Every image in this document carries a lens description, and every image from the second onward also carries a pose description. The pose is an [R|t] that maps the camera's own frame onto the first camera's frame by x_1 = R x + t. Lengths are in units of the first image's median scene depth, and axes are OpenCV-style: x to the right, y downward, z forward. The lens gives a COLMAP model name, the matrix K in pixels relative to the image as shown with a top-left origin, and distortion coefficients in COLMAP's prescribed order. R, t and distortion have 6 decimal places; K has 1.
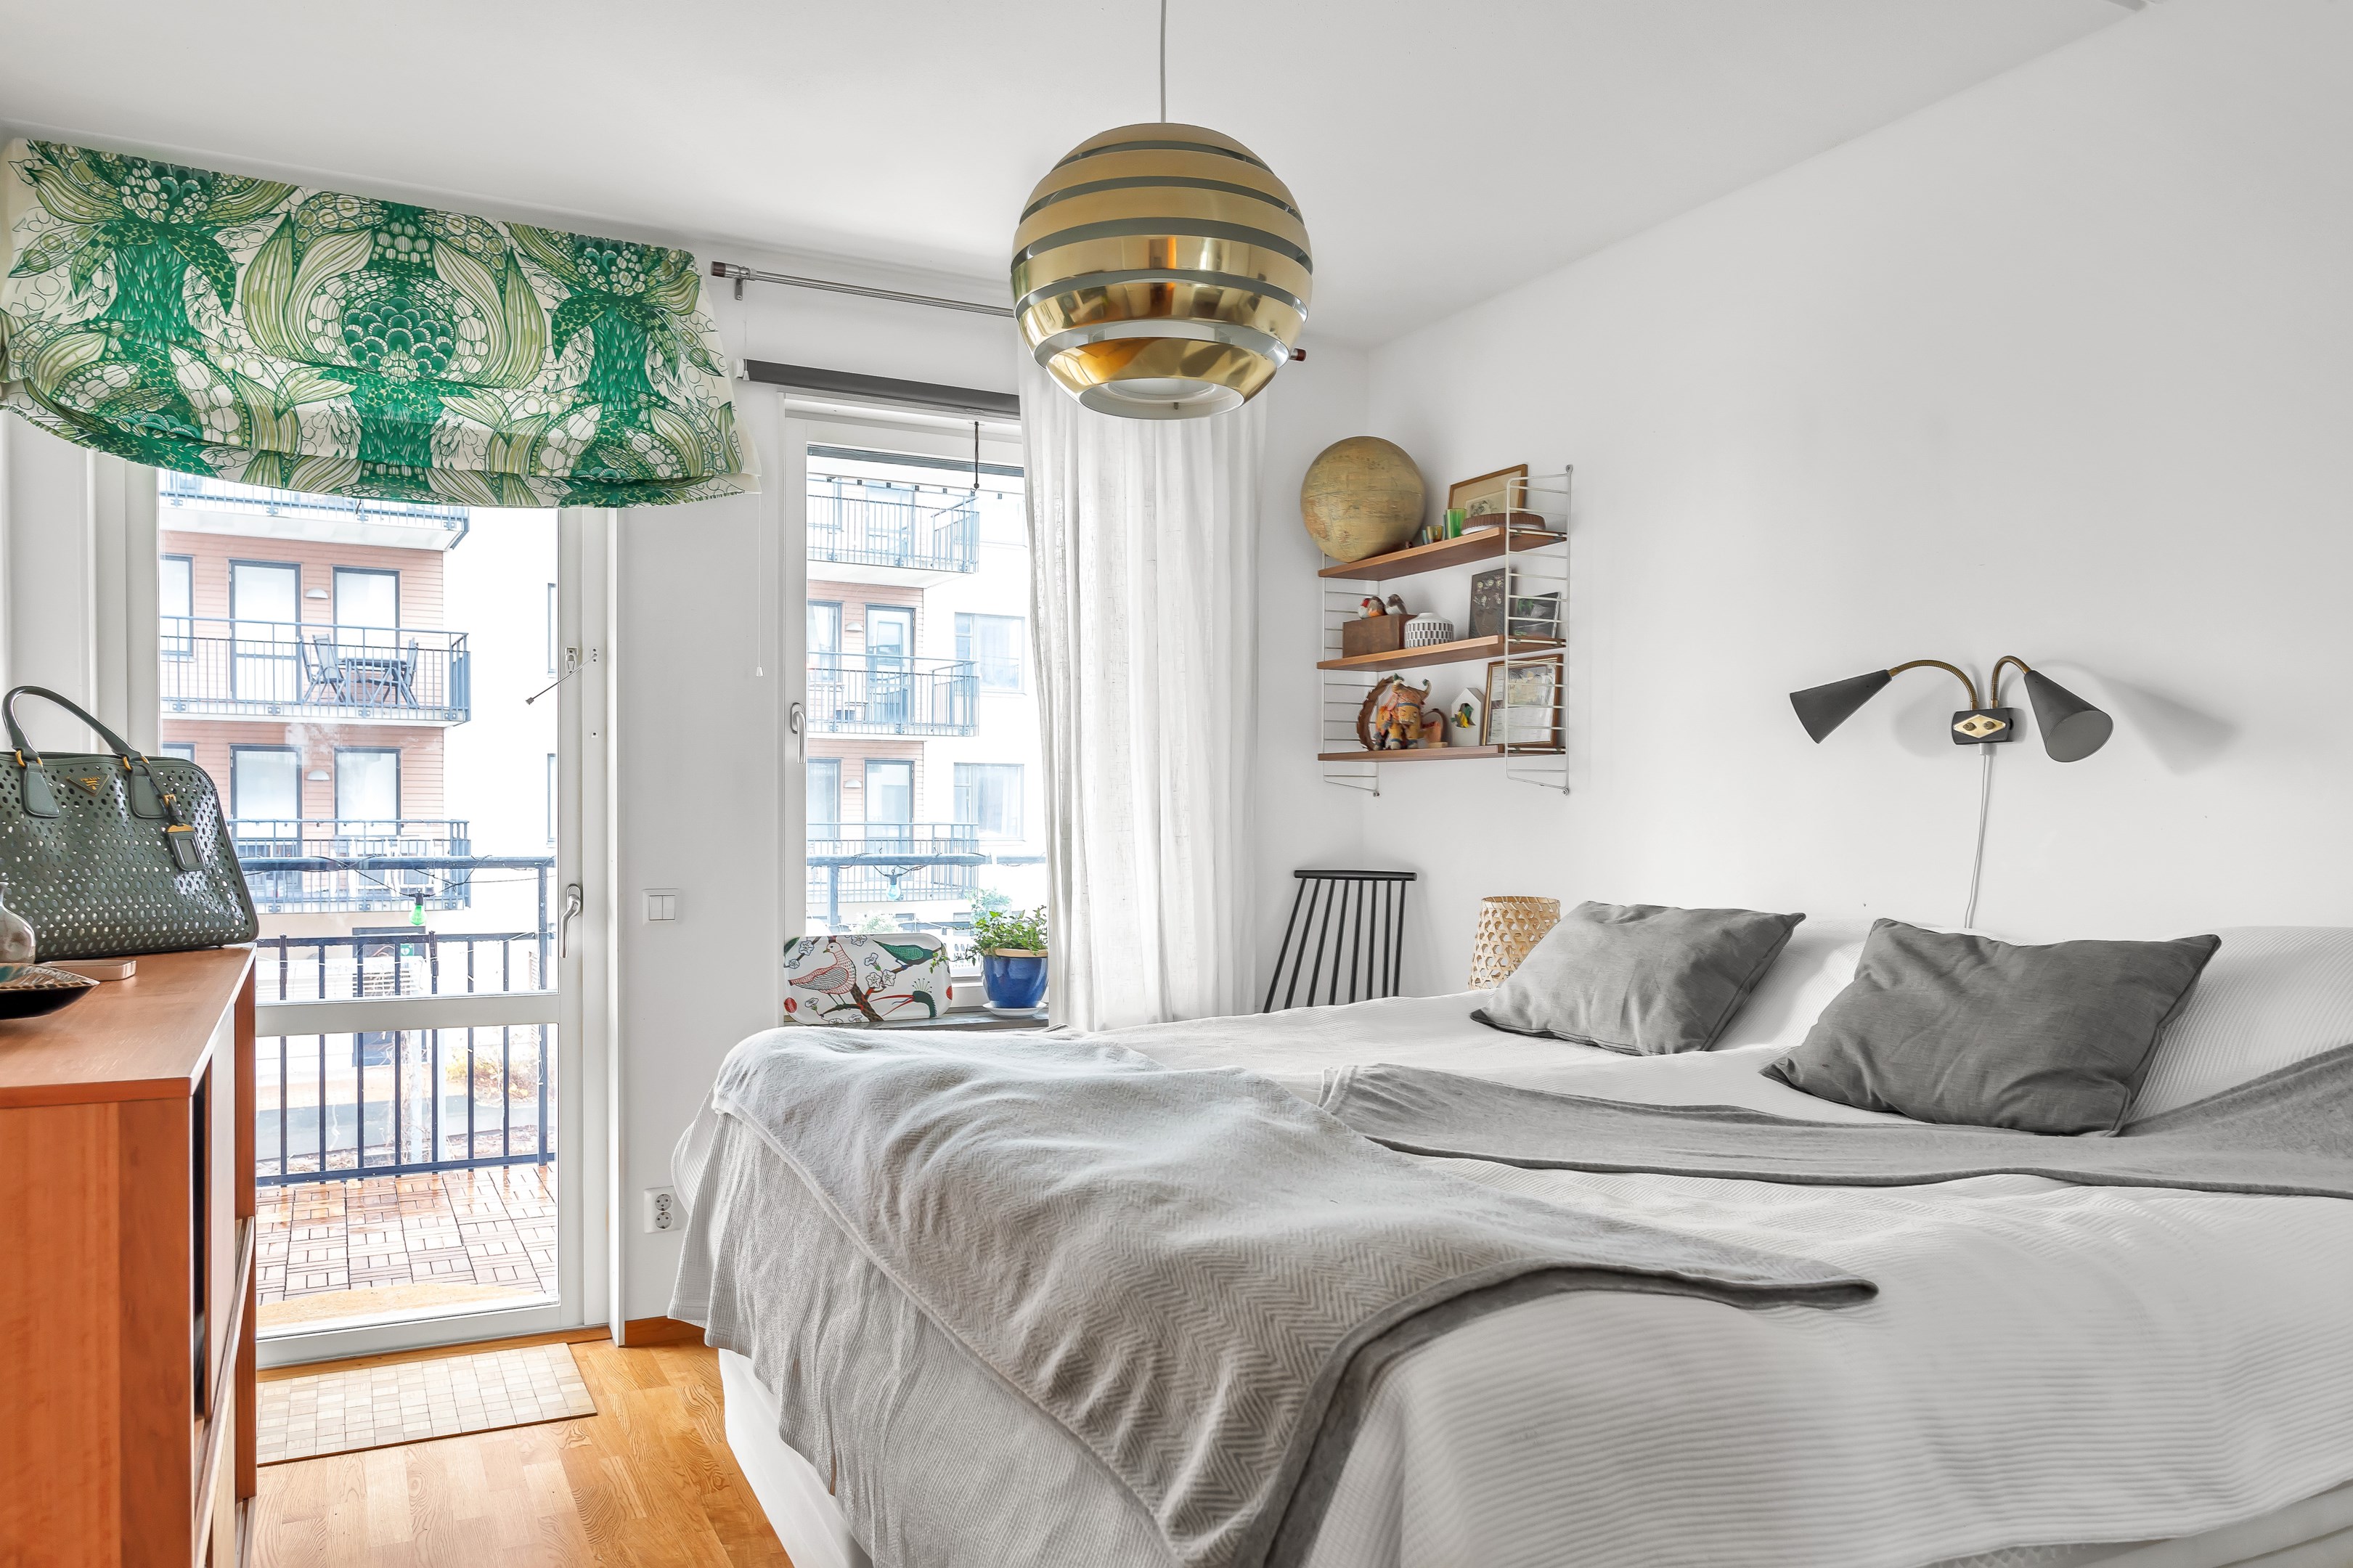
lens RADIAL K [[1689.9, 0, 1201.6], [0, 1689.9, 853.8], [0, 0, 1]] dist [0.004372, -0.000124]
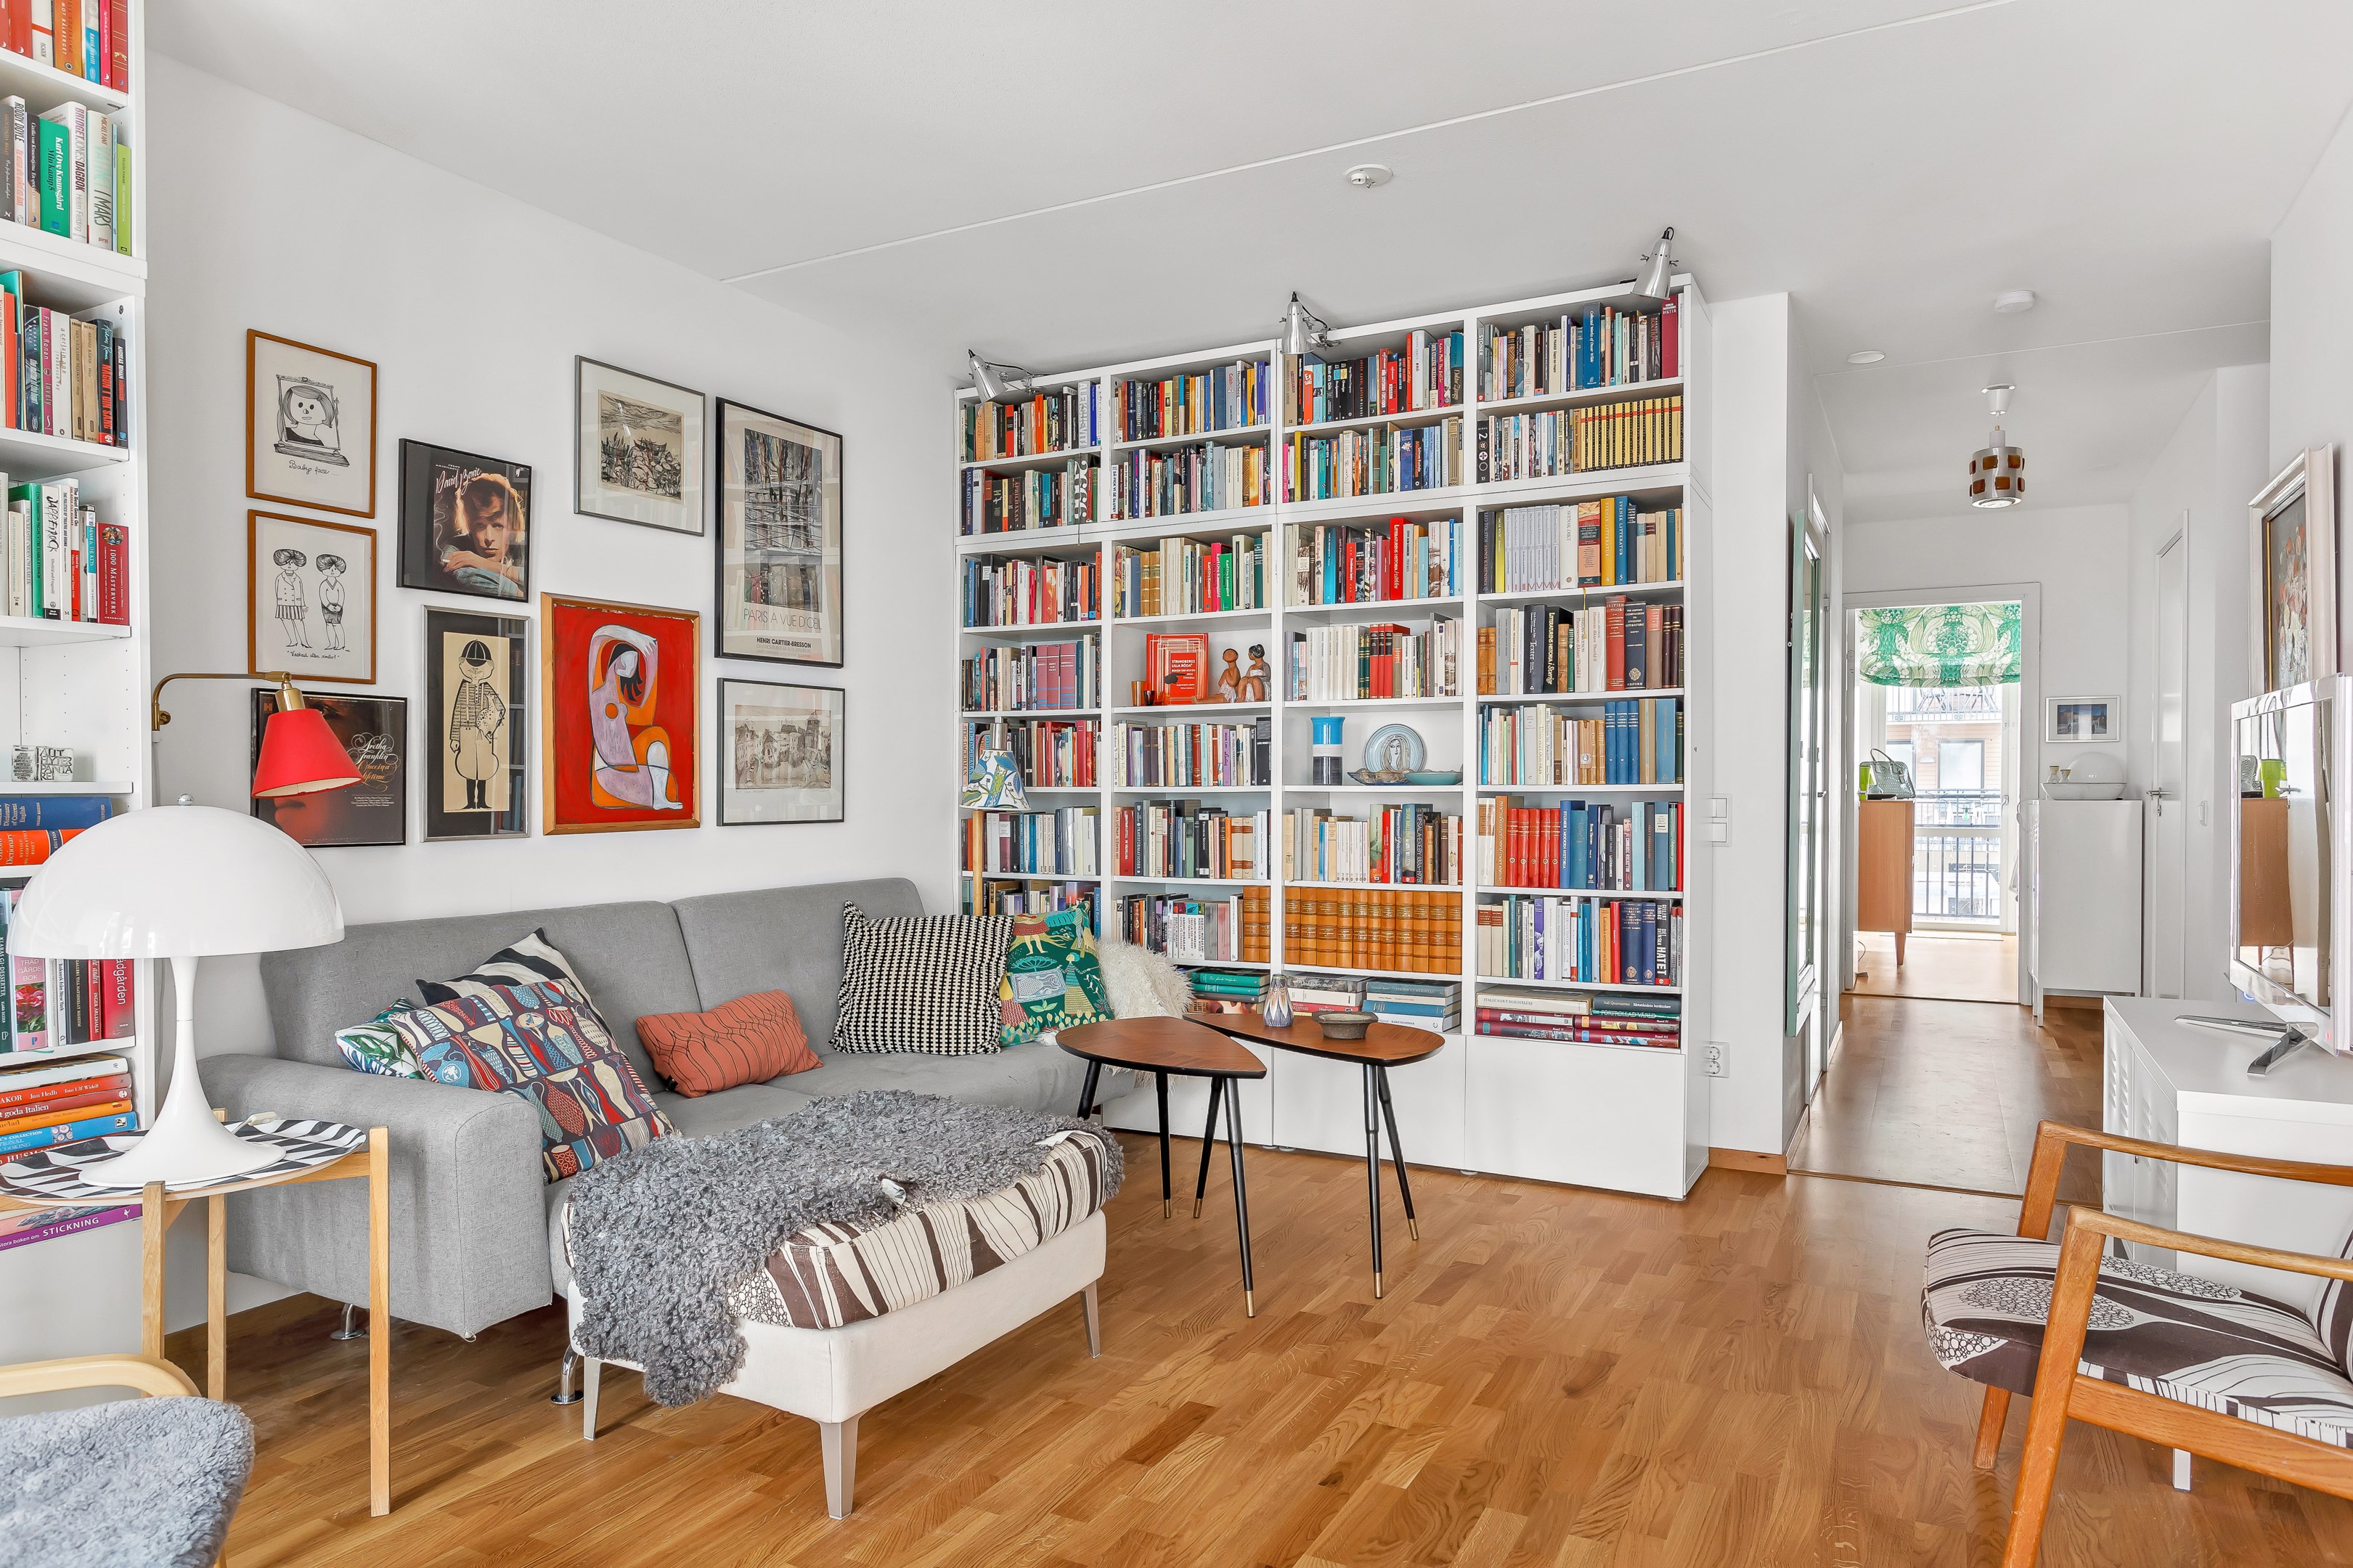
lens RADIAL K [[1460.5, 0, 1164.9], [0, 1460.5, 806.0], [0, 0, 1]] dist [-0.012290, 0.012120]
pose [[0.571680, 0.005522, -0.820458, 1.116255], [-0.016176, 0.999859, -0.004541, 0.086168], [0.820317, 0.015868, 0.571689, -2.146360]]
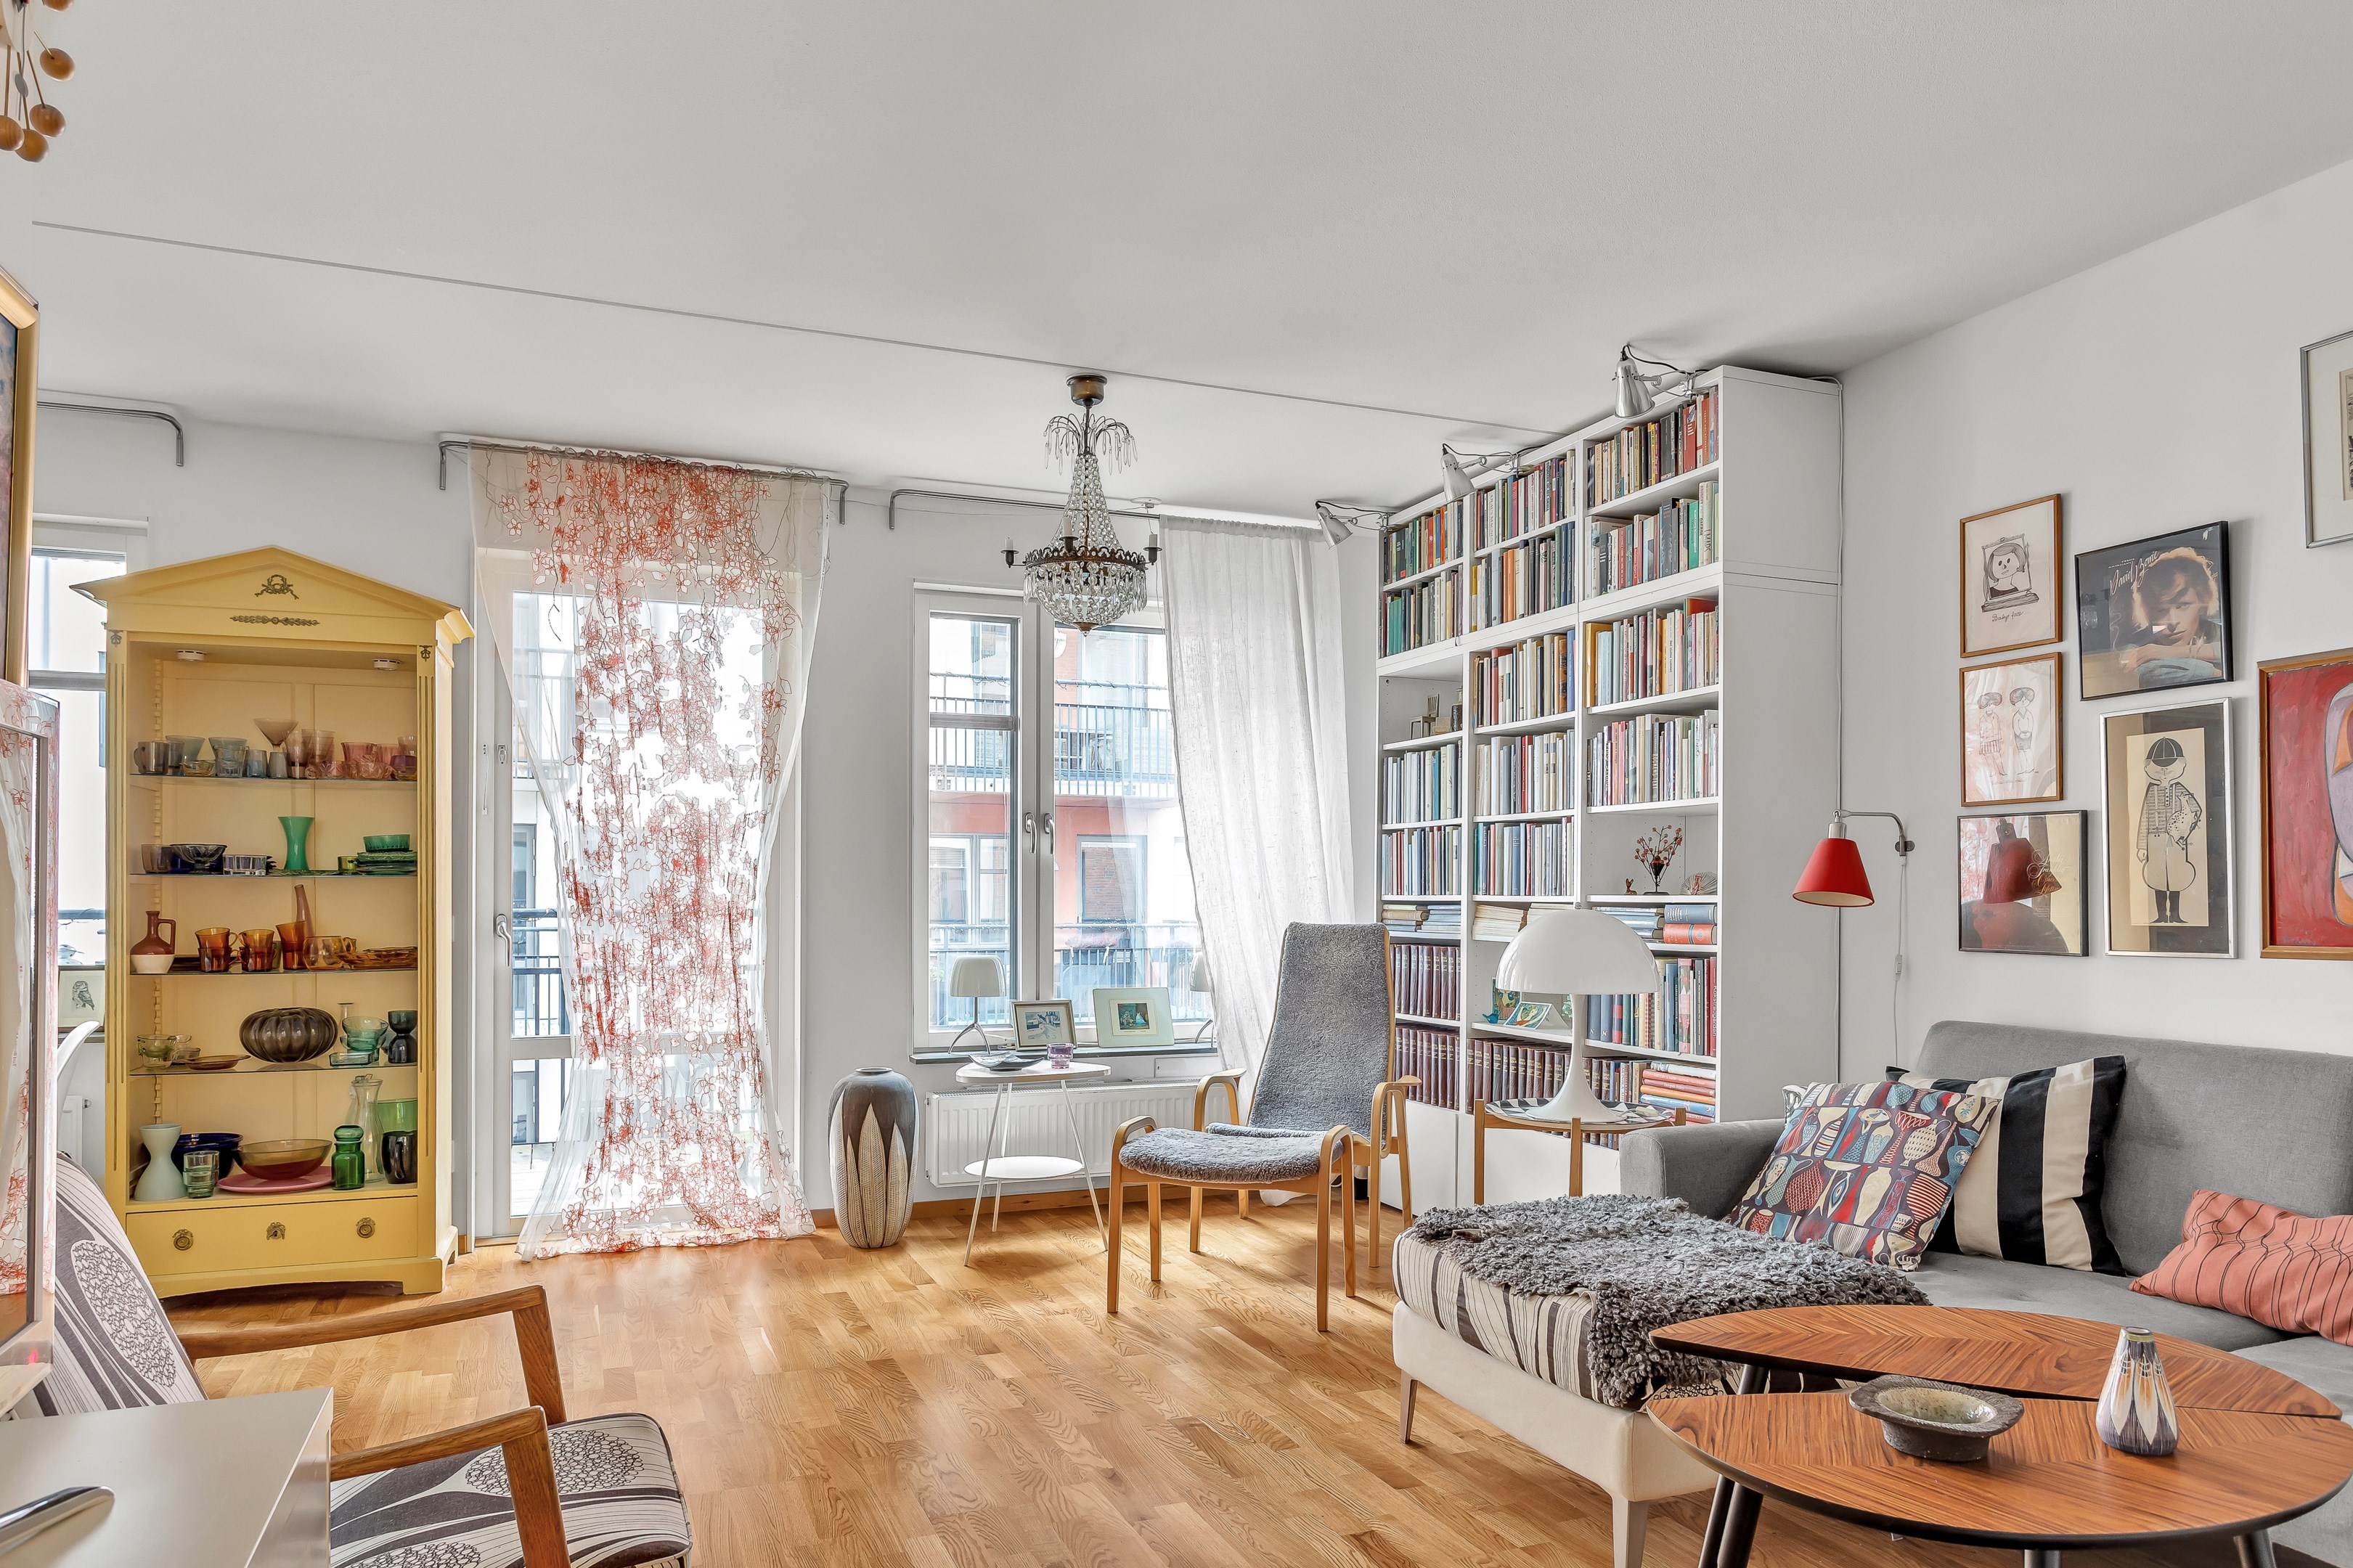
lens RADIAL K [[1515.5, 0, 1192.0], [0, 1515.5, 882.6], [0, 0, 1]] dist [-0.002851, 0.004878]
pose [[-0.996519, -0.004954, 0.083219, 0.572149], [-0.003784, 0.999892, 0.014213, 0.055923], [-0.083280, 0.013848, -0.996430, -1.011202]]
